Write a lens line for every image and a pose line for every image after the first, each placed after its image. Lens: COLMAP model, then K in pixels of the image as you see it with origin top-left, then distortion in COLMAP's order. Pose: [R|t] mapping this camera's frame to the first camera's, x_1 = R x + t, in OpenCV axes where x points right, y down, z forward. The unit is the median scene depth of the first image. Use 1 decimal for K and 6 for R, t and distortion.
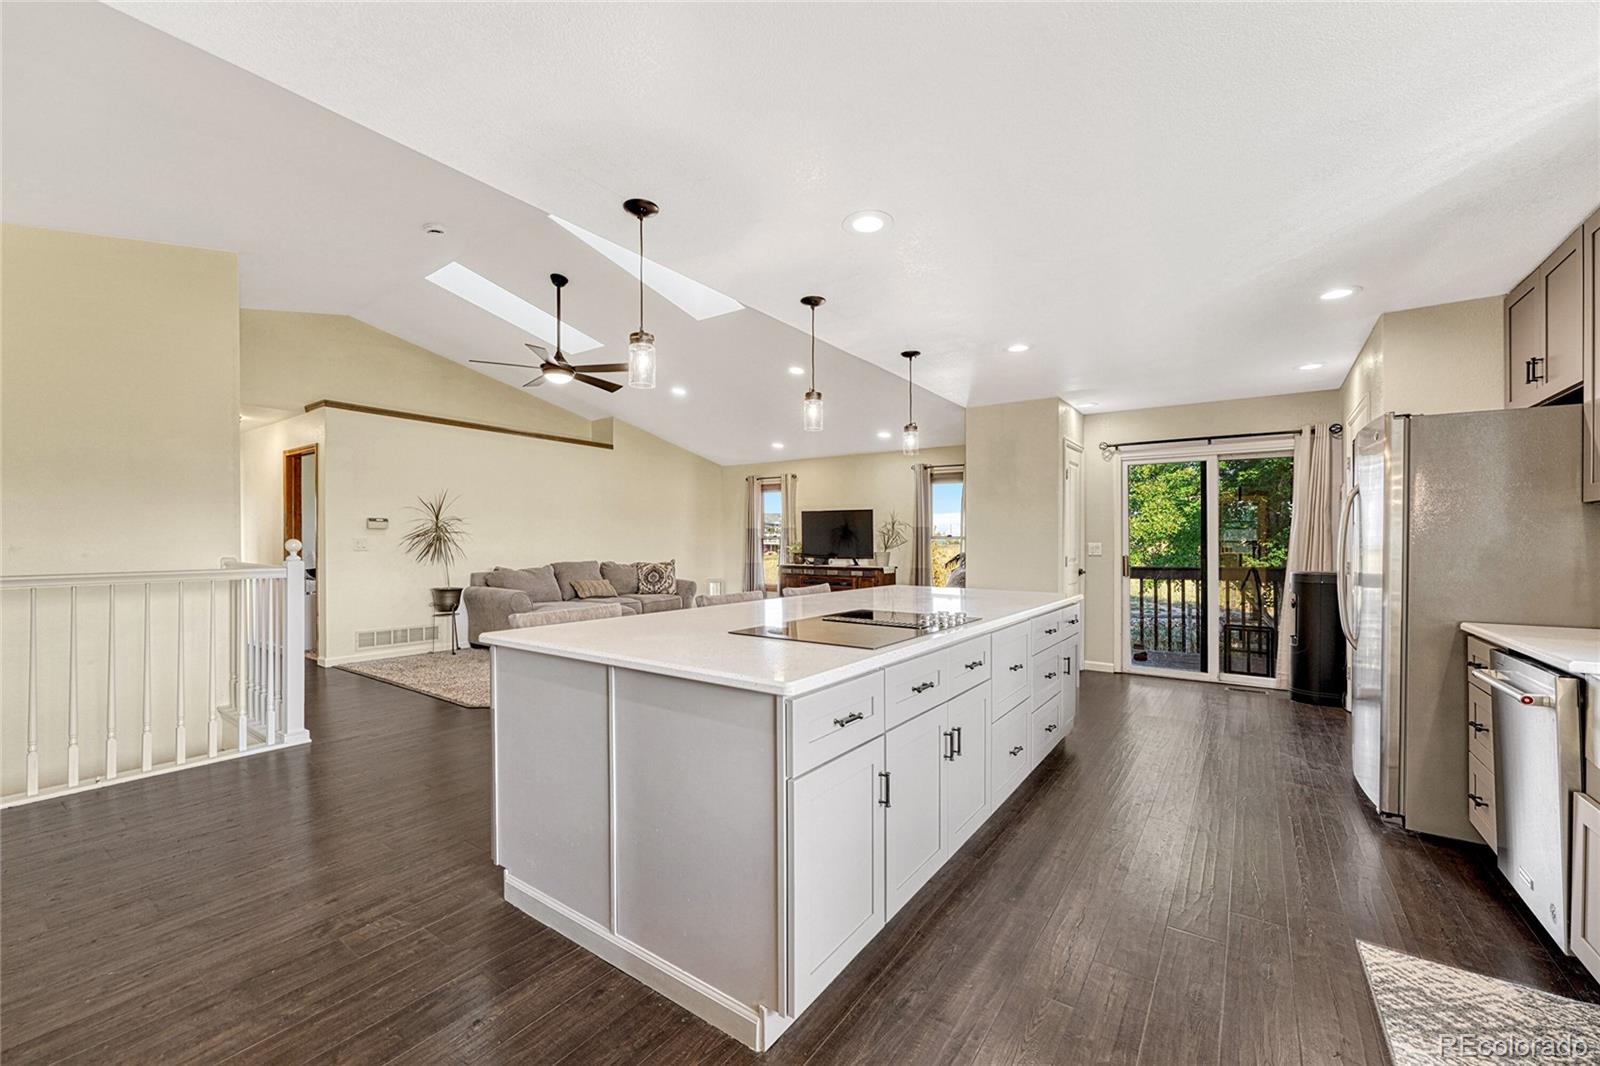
lens RADIAL K [[644.4, 0, 789.6], [0, 644.4, 544.7], [0, 0, 1]] dist [-0.002167, 0.000489]
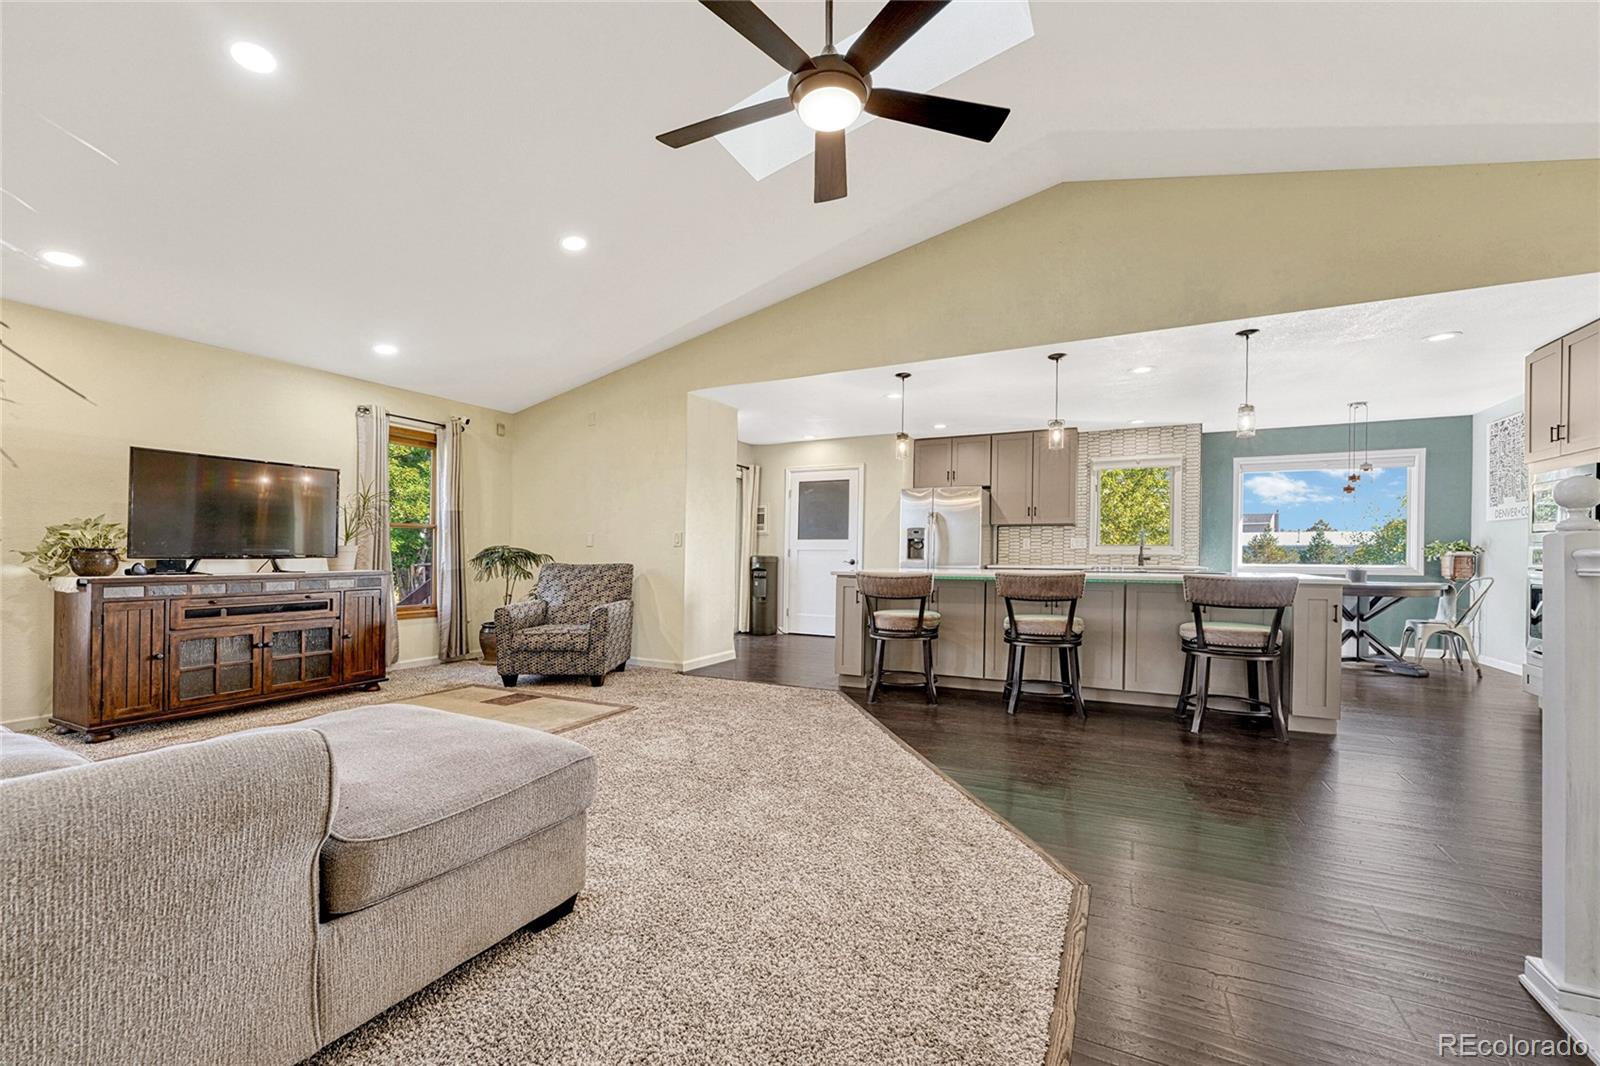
lens RADIAL K [[644.4, 0, 804.7], [0, 644.4, 550.1], [0, 0, 1]] dist [-0.002167, 0.000489]
pose [[-0.159175, 0.000857, 0.987250, -0.592623], [0.003468, 0.999994, -0.000309, 0.020619], [-0.987244, 0.003375, -0.159177, 0.830416]]
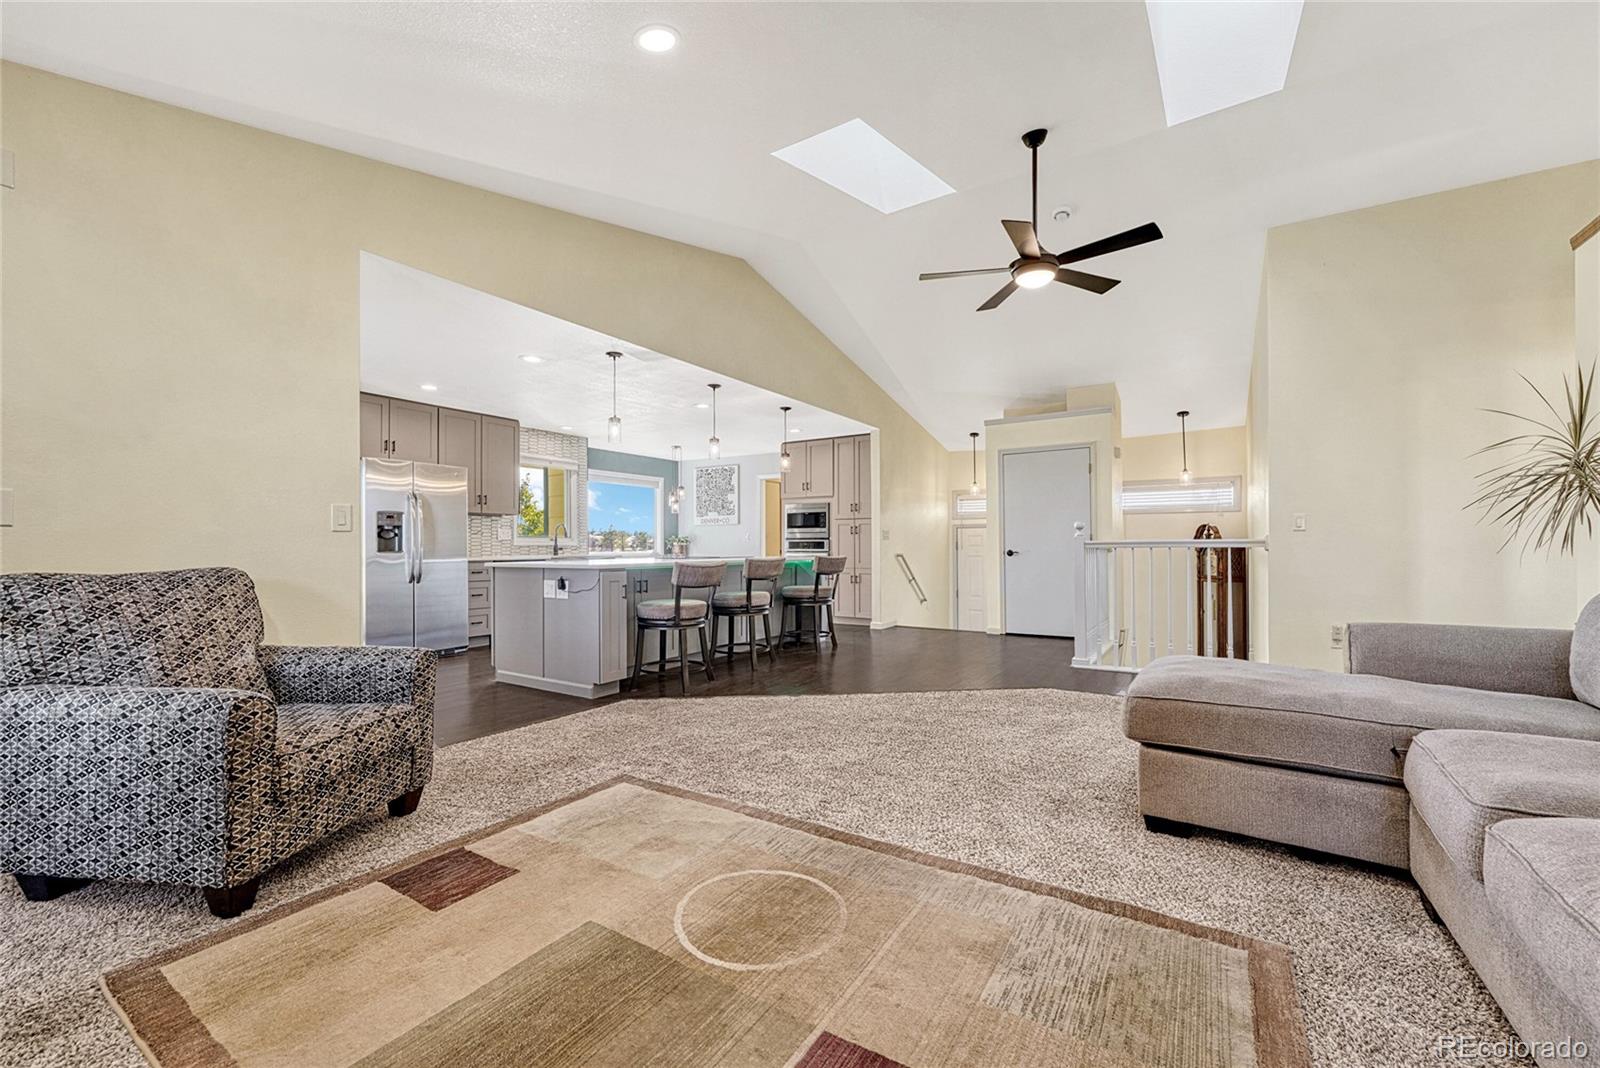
lens RADIAL K [[644.4, 0, 792.0], [0, 644.4, 543.5], [0, 0, 1]] dist [-0.002167, 0.000489]
pose [[-0.999416, -0.001386, -0.034128, -0.058007], [-0.001599, 0.999979, 0.006202, 0.018391], [0.034119, 0.006253, -0.999398, 1.303489]]
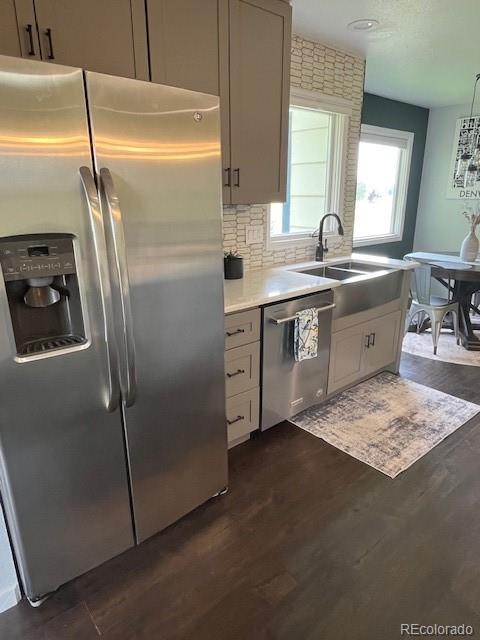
lens RADIAL K [[409.8, 0, 242.1], [0, 409.8, 320.7], [0, 0, 1]] dist [0.004032, -0.009074]
pose [[-0.969645, -0.076308, 0.232303, 0.290620], [-0.000571, 0.950760, 0.309928, -0.034471], [-0.244515, 0.300387, -0.921944, 0.629791]]
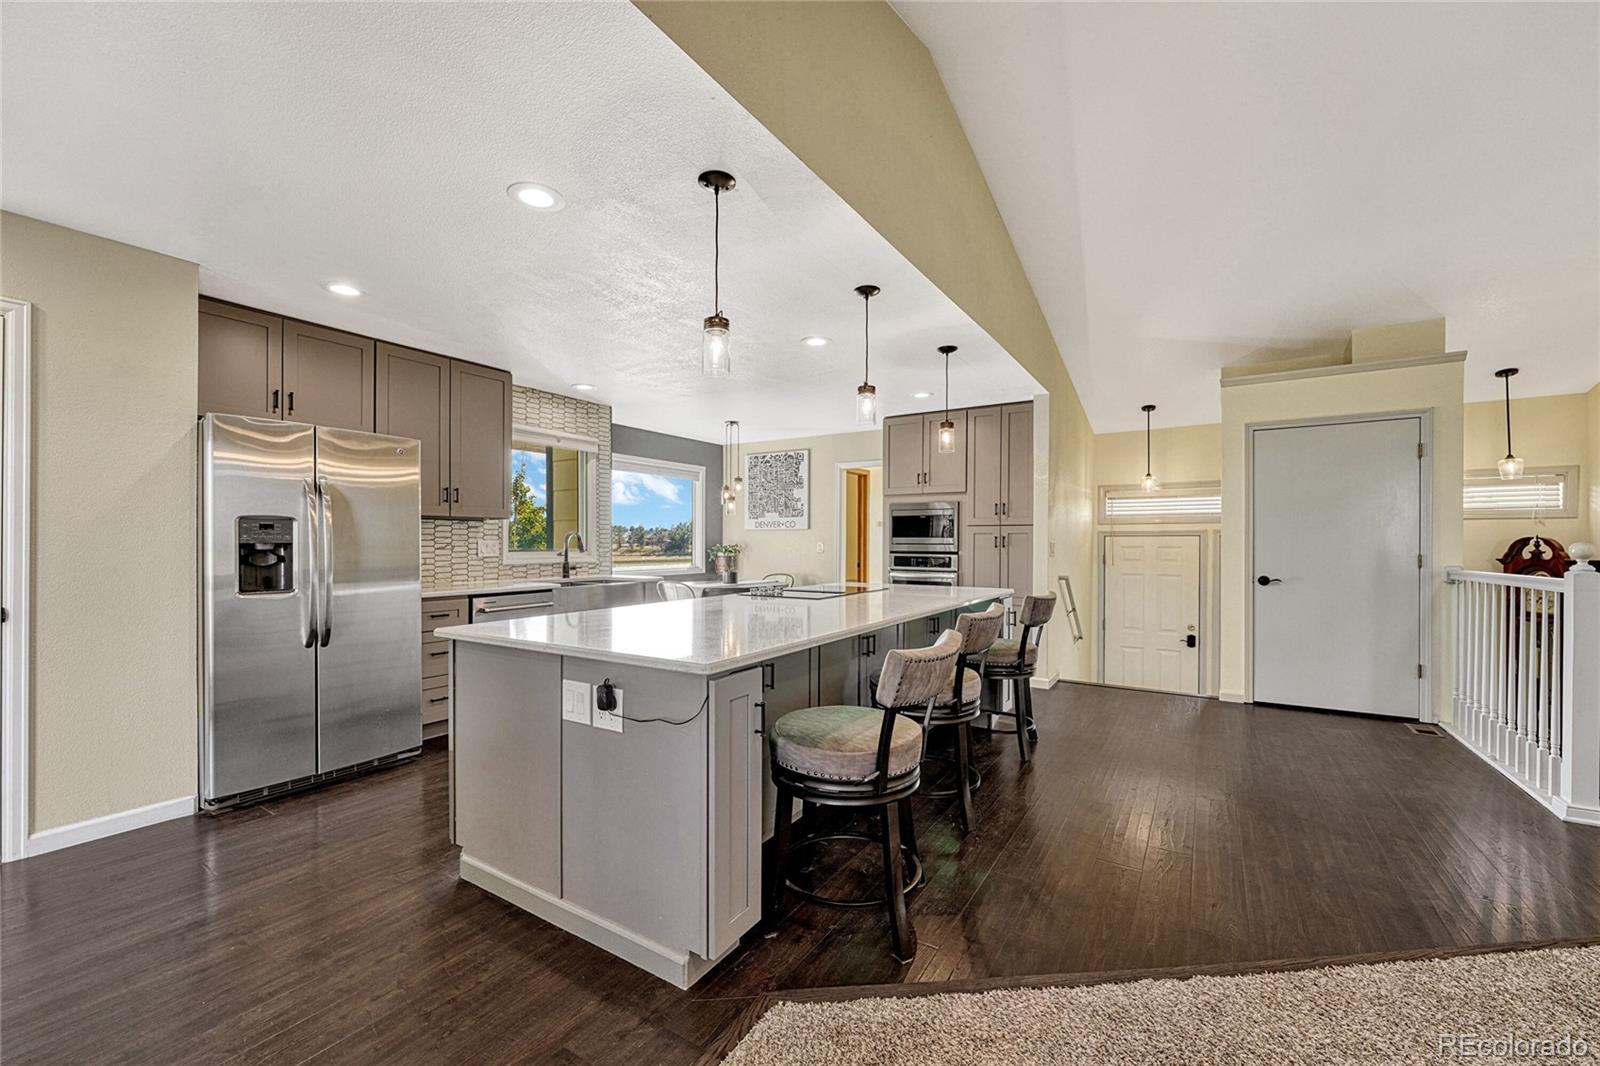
lens RADIAL K [[644.4, 0, 795.9], [0, 644.4, 543.5], [0, 0, 1]] dist [-0.002167, 0.000489]
pose [[-0.998928, -0.005684, -0.045933, 0.082556], [-0.006259, 0.999904, 0.012377, -0.005392], [0.045859, 0.012651, -0.998868, 0.928339]]
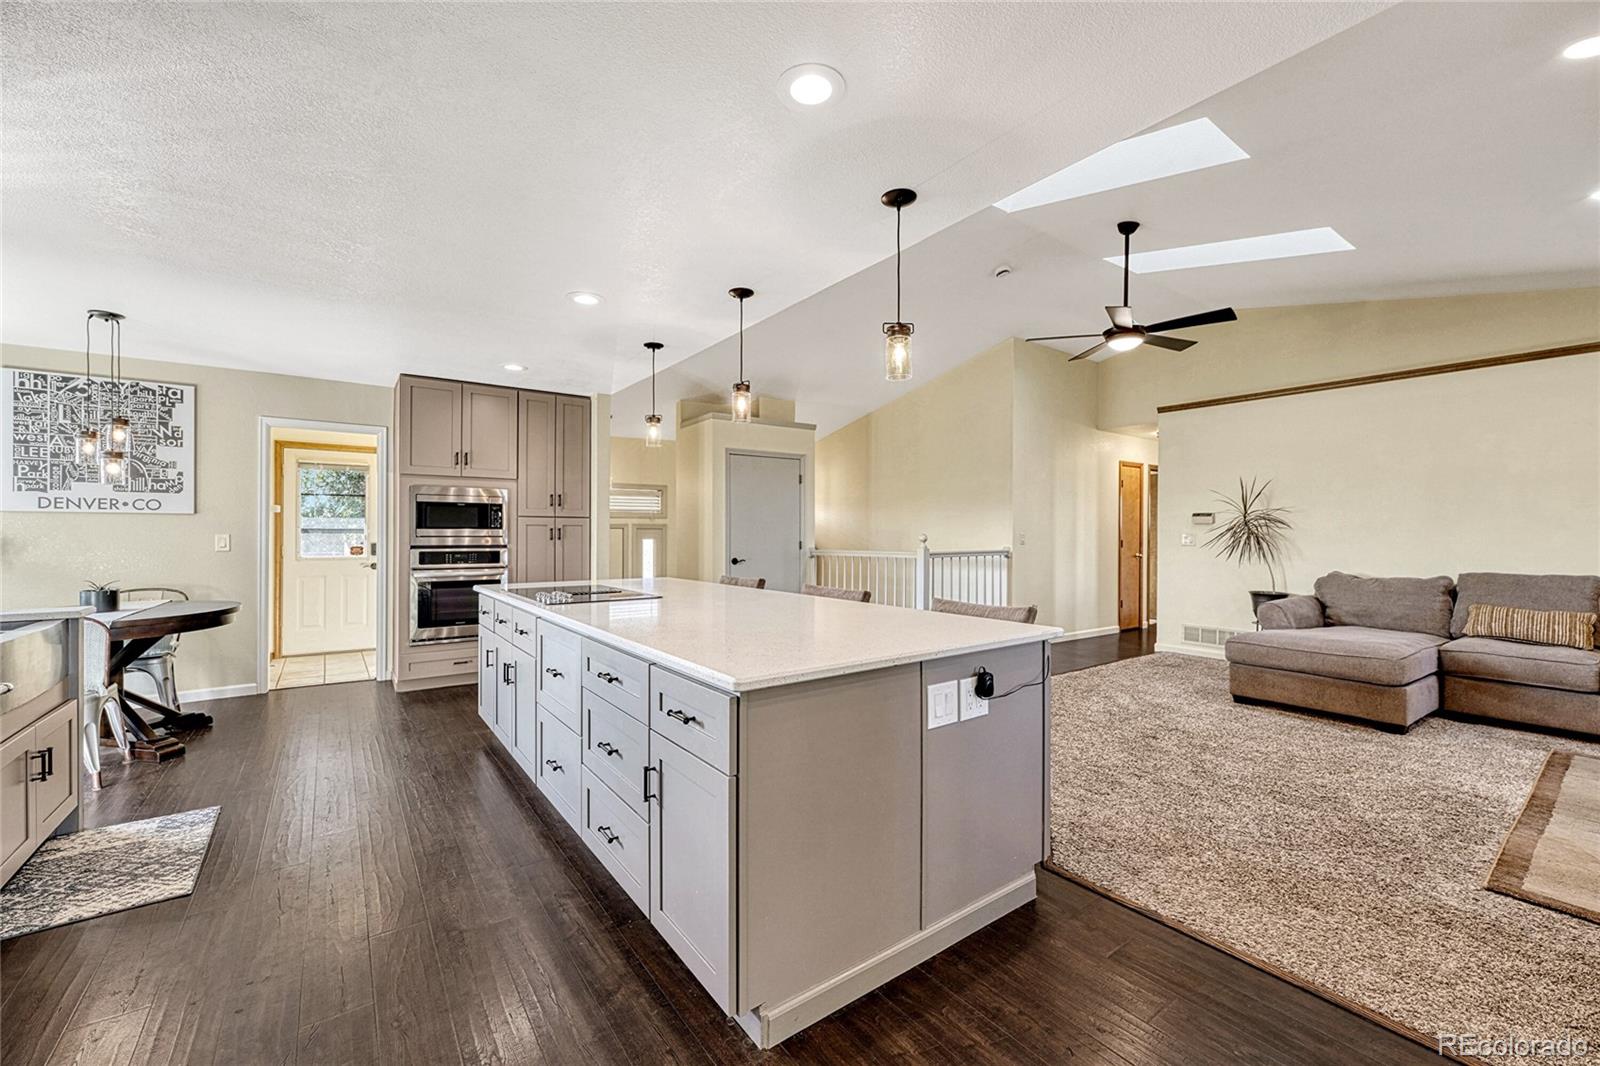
lens RADIAL K [[644.4, 0, 799.4], [0, 644.4, 533.2], [0, 0, 1]] dist [-0.002167, 0.000489]
pose [[-0.317333, -0.004423, -0.948304, 0.446369], [-0.011596, 0.999932, -0.000783, -0.002513], [0.948243, 0.010748, -0.317362, 0.665634]]
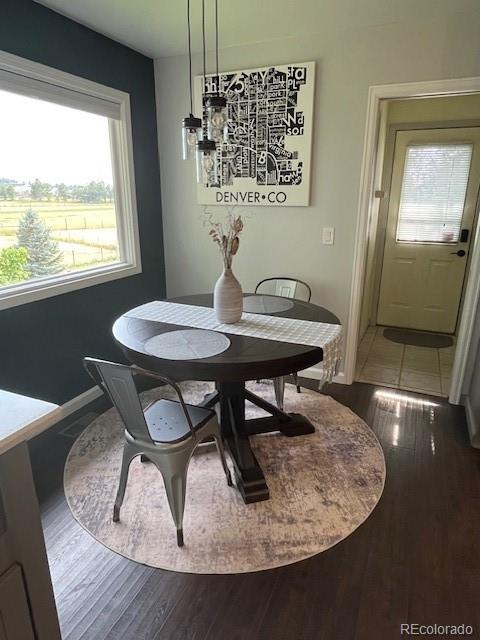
lens RADIAL K [[409.8, 0, 242.6], [0, 409.8, 321.0], [0, 0, 1]] dist [0.004032, -0.009074]
pose [[-0.979526, 0.053052, -0.194204, 0.169874], [-0.008437, 0.952989, 0.302887, -0.030449], [0.201143, 0.298324, -0.933030, 0.279014]]
